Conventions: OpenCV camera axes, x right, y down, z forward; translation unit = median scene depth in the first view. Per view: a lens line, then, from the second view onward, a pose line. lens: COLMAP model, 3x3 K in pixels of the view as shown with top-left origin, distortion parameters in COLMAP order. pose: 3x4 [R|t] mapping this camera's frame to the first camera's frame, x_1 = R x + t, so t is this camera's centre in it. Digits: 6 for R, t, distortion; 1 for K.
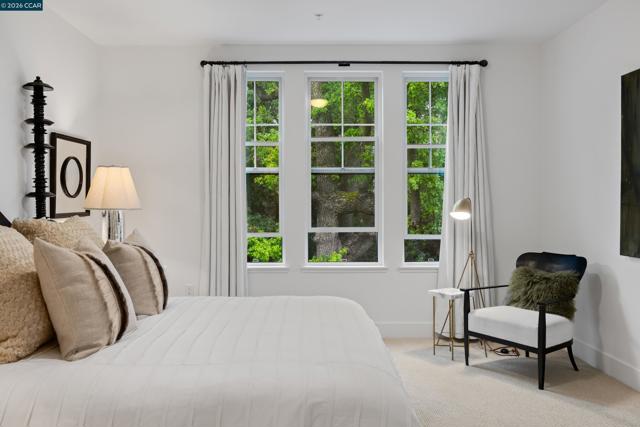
lens RADIAL K [[535.4, 0, 320.0], [0, 535.4, 213.5], [0, 0, 1]] dist [0.002158, 0.003870]
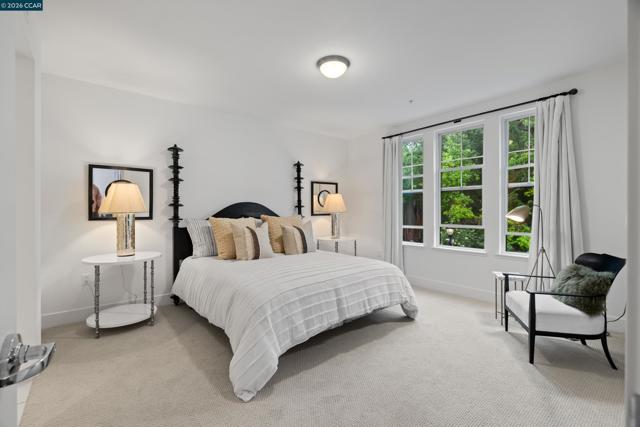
lens RADIAL K [[285.9, 0, 318.3], [0, 285.9, 212.4], [0, 0, 1]] dist [-0.000395, -0.000026]
pose [[0.620765, 0.005591, -0.783977, 0.462049], [-0.013059, 0.999910, -0.003209, -0.002169], [0.783888, 0.012230, 0.620782, 0.163529]]
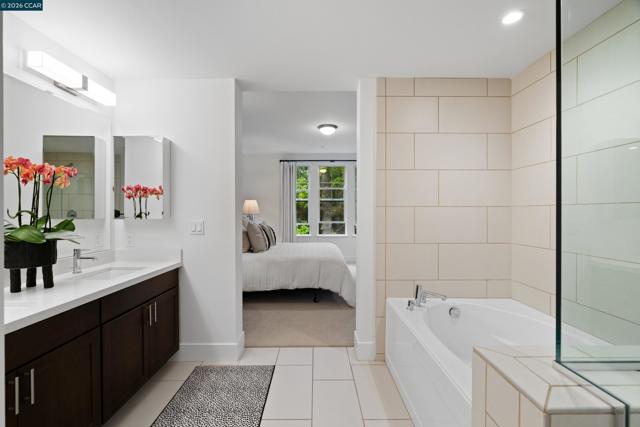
lens RADIAL K [[285.9, 0, 318.3], [0, 285.9, 212.4], [0, 0, 1]] dist [-0.000395, -0.000026]
pose [[0.999787, 0.000584, -0.020627, 0.004548], [-0.000903, 0.999880, -0.015458, 0.004483], [0.020616, 0.015474, 0.999668, -0.457115]]
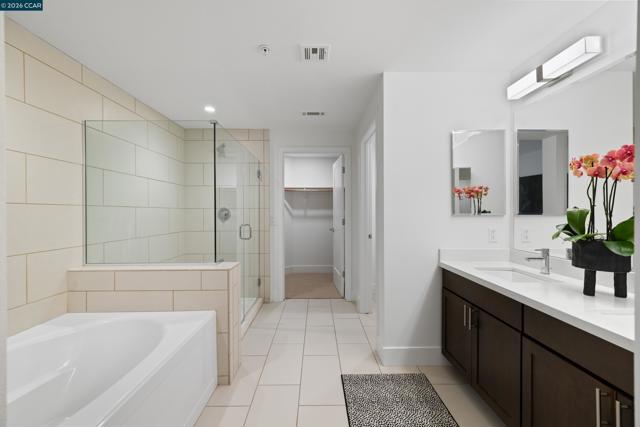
lens RADIAL K [[276.0, 0, 318.4], [0, 276.0, 211.2], [0, 0, 1]] dist [0.003561, 0.000375]
pose [[-0.999908, 0.002250, 0.013349, -0.175177], [0.002521, 0.999790, 0.020360, -0.045197], [-0.013300, 0.020392, -0.999704, 2.449367]]
